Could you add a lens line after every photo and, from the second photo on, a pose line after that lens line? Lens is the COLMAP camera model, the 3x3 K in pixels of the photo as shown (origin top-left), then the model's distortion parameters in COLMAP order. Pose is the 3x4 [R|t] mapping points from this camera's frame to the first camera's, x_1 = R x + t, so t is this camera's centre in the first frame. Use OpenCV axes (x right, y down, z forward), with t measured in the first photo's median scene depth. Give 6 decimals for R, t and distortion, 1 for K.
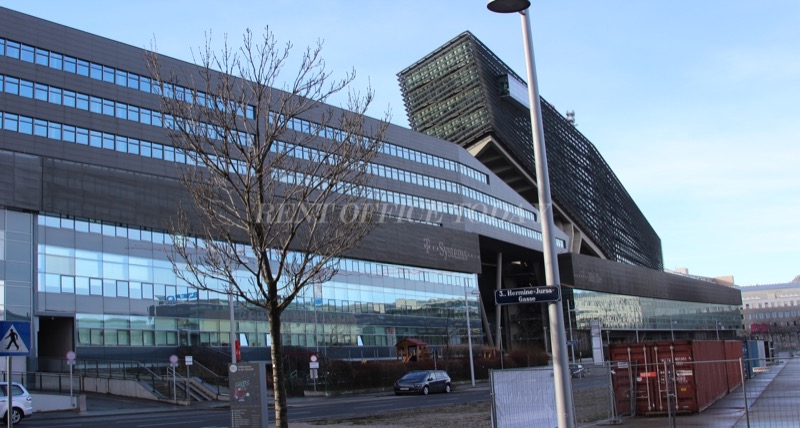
lens RADIAL K [[977.3, 0, 400.0], [0, 977.3, 214.0], [0, 0, 1]] dist [-0.165454, 0.004652]
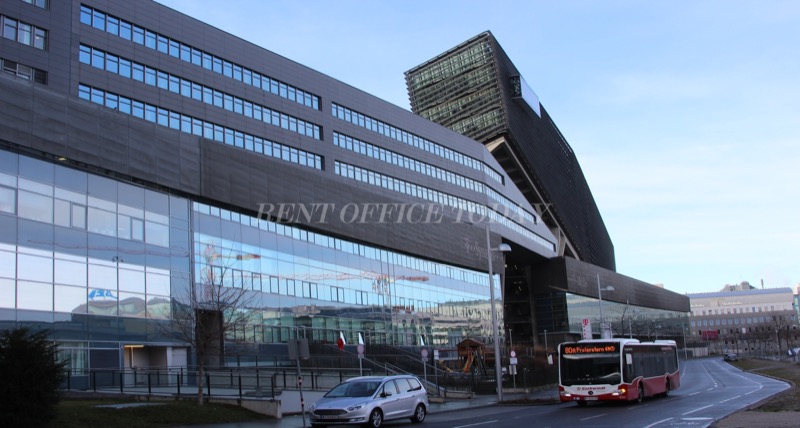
lens RADIAL K [[977.3, 0, 400.0], [0, 977.3, 214.0], [0, 0, 1]] dist [-0.165454, 0.004652]
pose [[0.995990, 0.018857, 0.087455, -0.098388], [-0.018443, 0.999815, -0.005542, 0.005930], [-0.087544, 0.003907, 0.996153, 0.017127]]
